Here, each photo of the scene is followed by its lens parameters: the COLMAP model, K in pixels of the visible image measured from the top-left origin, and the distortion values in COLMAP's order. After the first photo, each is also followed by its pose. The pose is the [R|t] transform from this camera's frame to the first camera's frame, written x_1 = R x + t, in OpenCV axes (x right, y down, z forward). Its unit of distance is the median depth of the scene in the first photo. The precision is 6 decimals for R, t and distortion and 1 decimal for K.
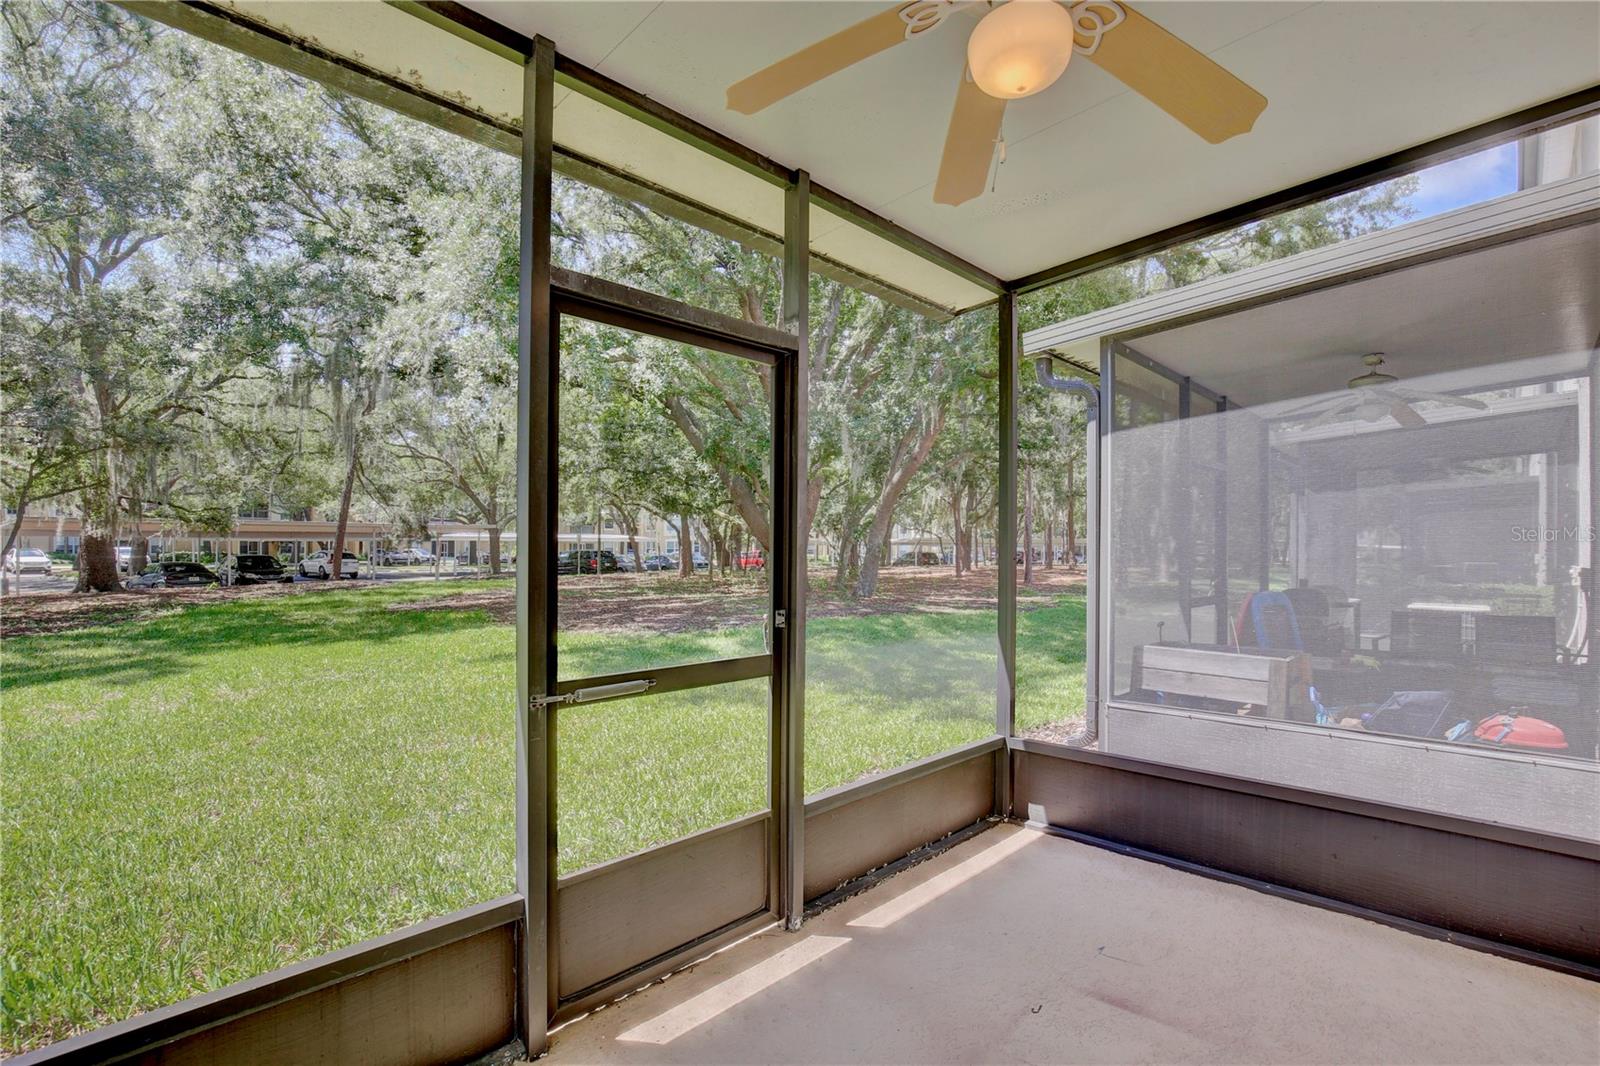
lens RADIAL K [[740.3, 0, 802.0], [0, 740.3, 544.2], [0, 0, 1]] dist [-0.026751, 0.000770]
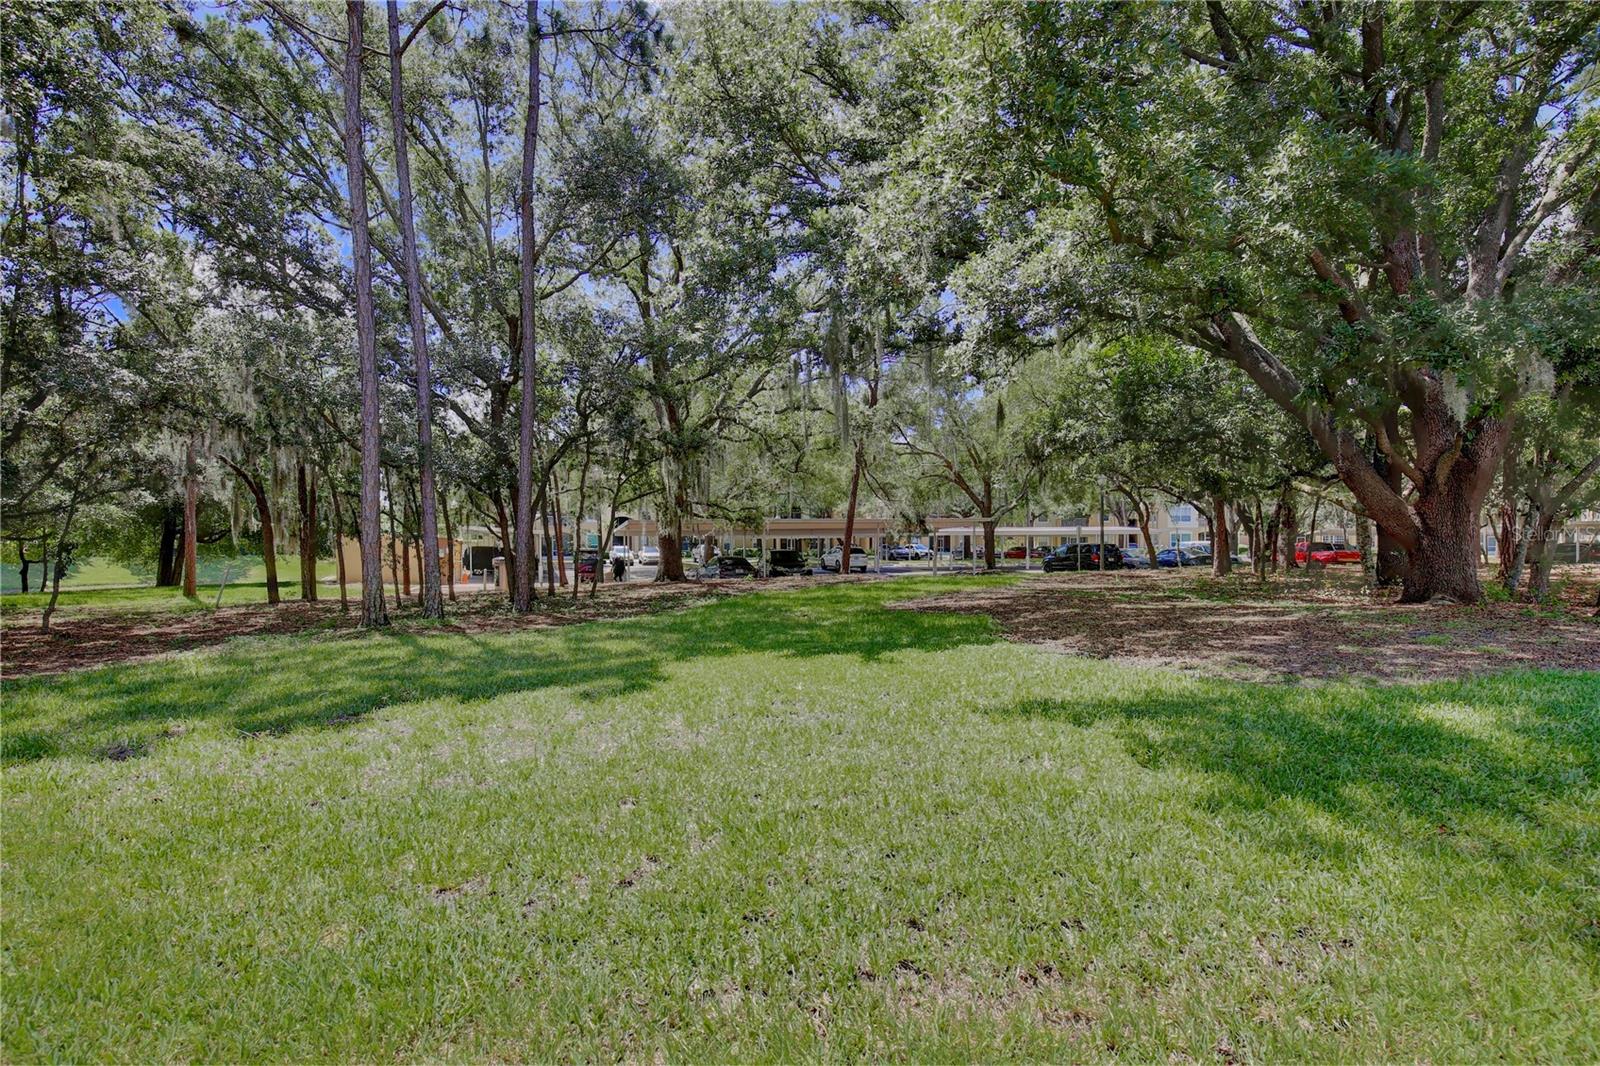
lens RADIAL K [[740.3, 0, 802.0], [0, 740.3, 544.2], [0, 0, 1]] dist [-0.026751, 0.000770]
pose [[0.803497, -0.007564, -0.595261, -0.059058], [0.011529, 0.999929, 0.002856, 0.003331], [0.595197, -0.009158, 0.803528, 0.118595]]
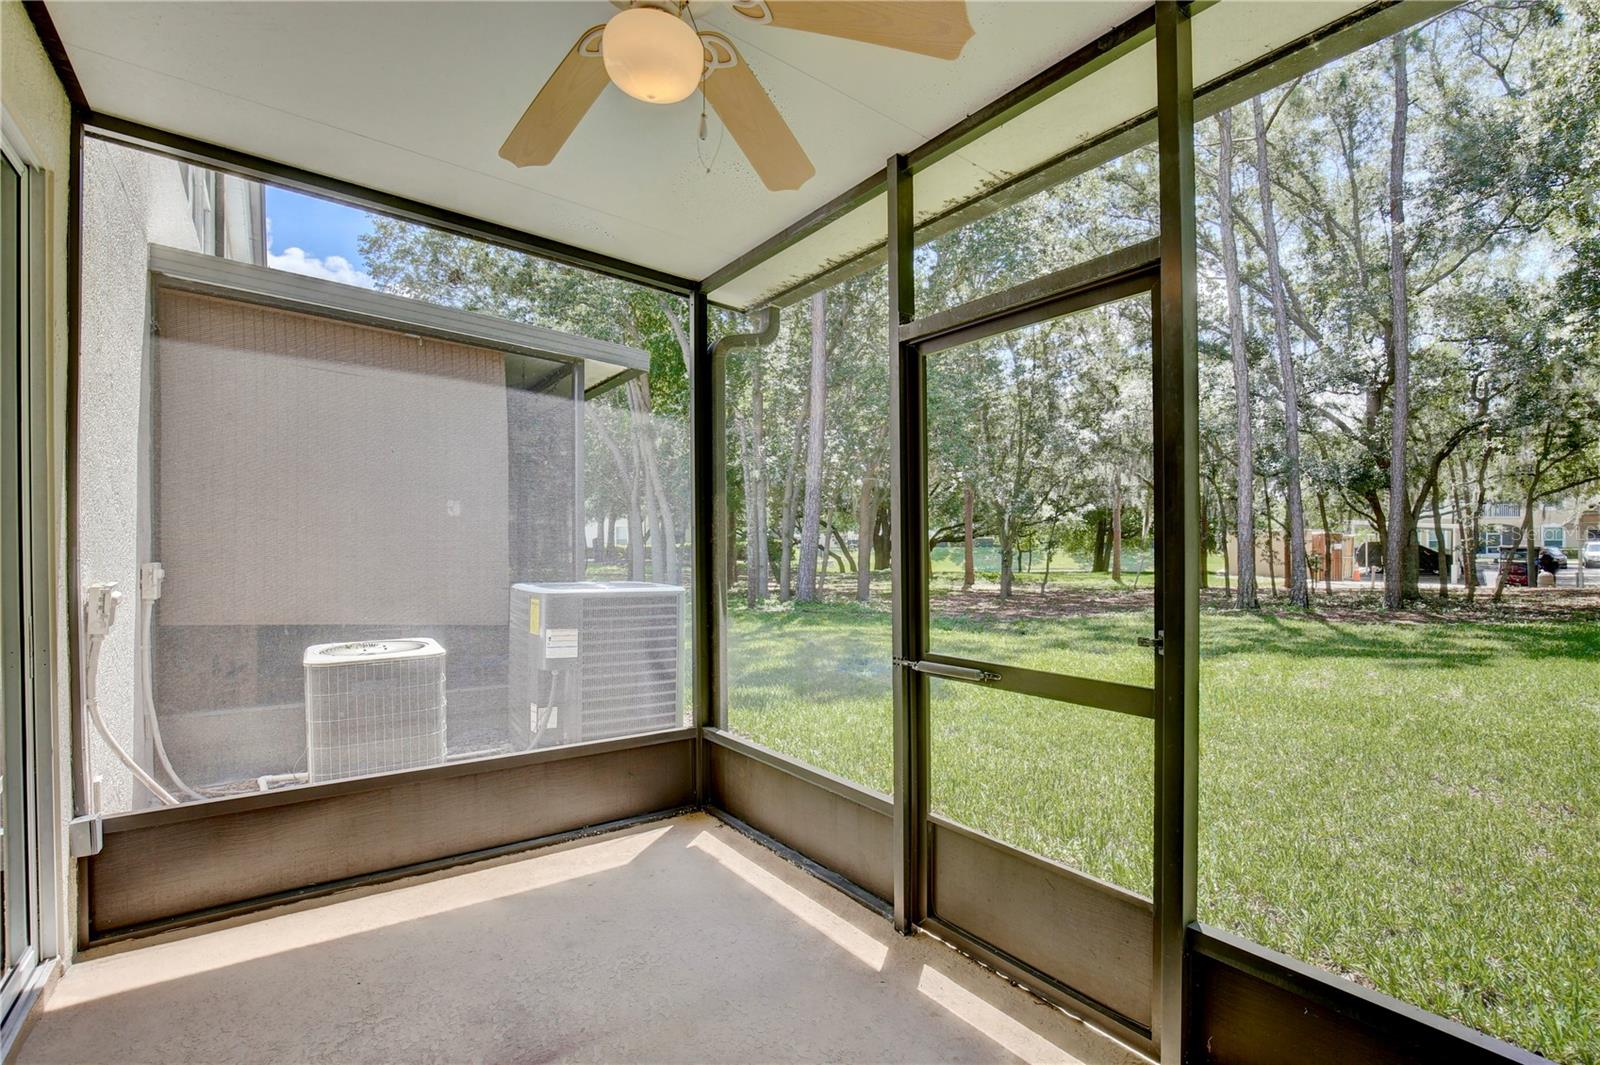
lens RADIAL K [[740.3, 0, 802.0], [0, 740.3, 543.7], [0, 0, 1]] dist [-0.026751, 0.000770]
pose [[-0.164135, -0.000058, -0.986438, 0.073861], [0.008607, 0.999962, -0.001491, 0.000230], [0.986400, -0.008735, -0.164129, 0.079304]]
